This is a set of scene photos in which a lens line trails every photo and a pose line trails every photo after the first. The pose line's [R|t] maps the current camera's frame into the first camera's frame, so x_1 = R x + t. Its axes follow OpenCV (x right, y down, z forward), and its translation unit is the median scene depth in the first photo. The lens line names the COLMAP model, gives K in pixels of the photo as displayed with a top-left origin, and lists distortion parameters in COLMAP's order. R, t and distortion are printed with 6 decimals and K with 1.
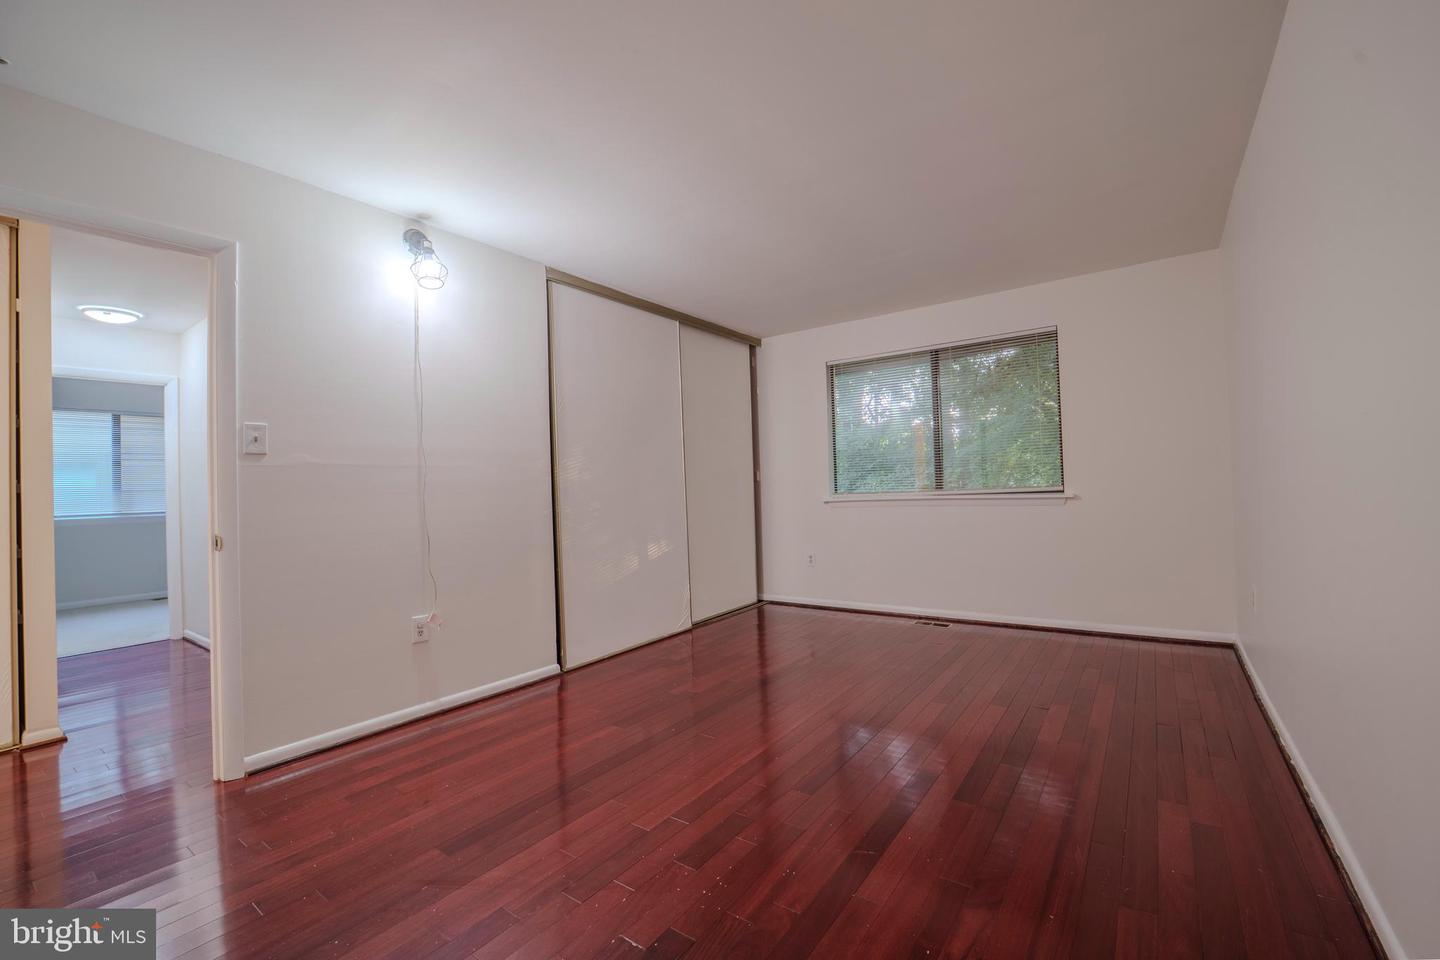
lens RADIAL K [[588.3, 0, 720.9], [0, 588.3, 481.2], [0, 0, 1]] dist [-0.000879, -0.000013]
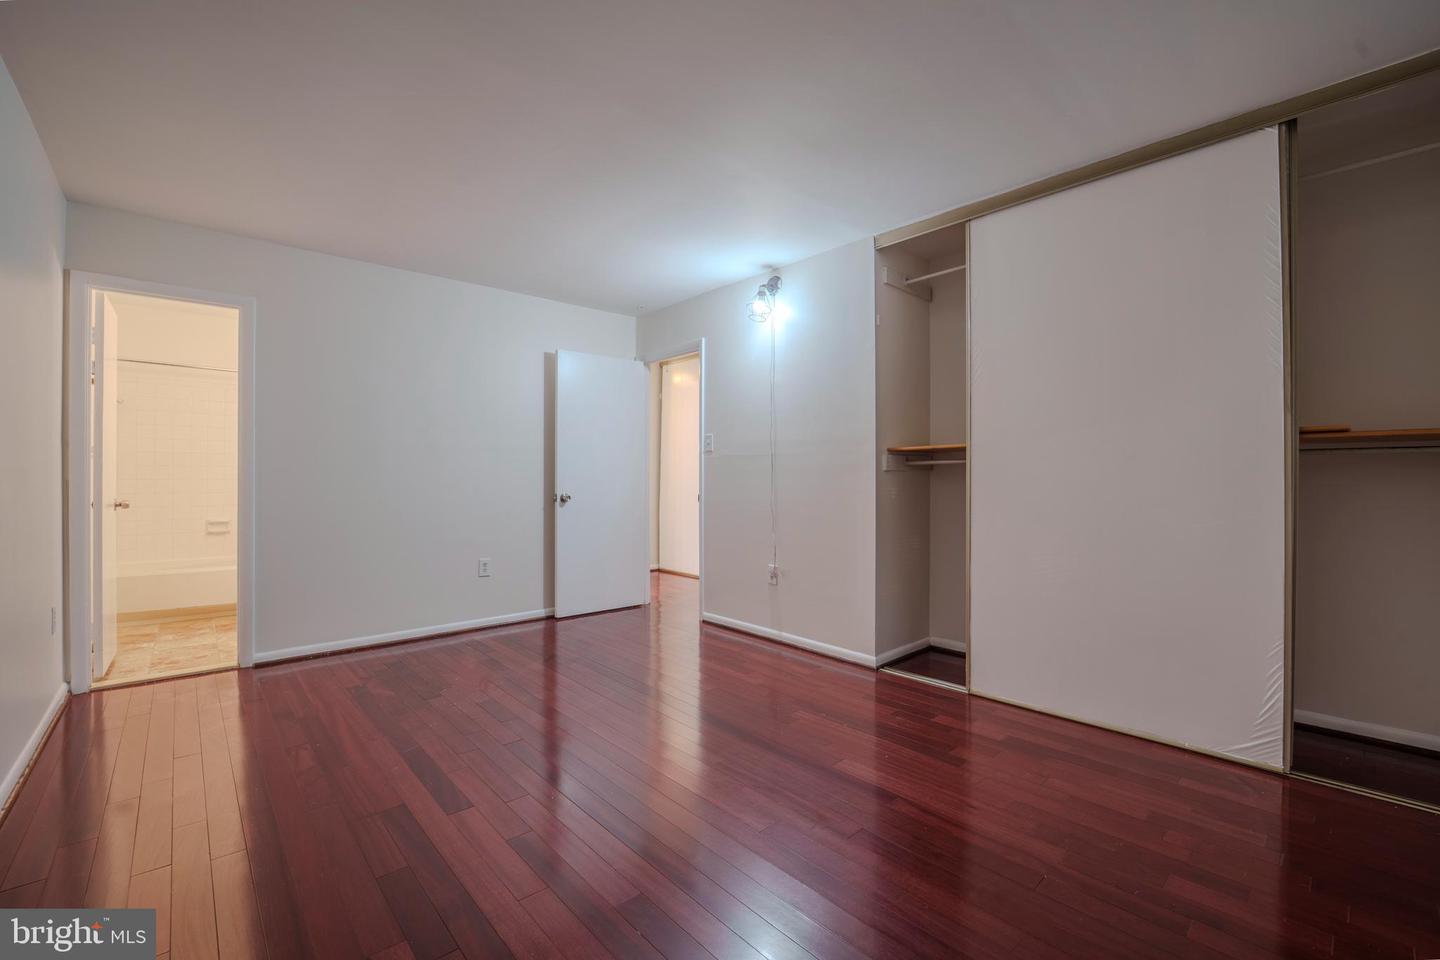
lens RADIAL K [[588.3, 0, 720.5], [0, 588.3, 480.1], [0, 0, 1]] dist [-0.000879, -0.000013]
pose [[-0.170660, 0.023687, -0.985045, 0.833533], [0.010225, 0.999700, 0.022268, 0.002495], [0.985277, -0.006272, -0.170851, 1.109334]]
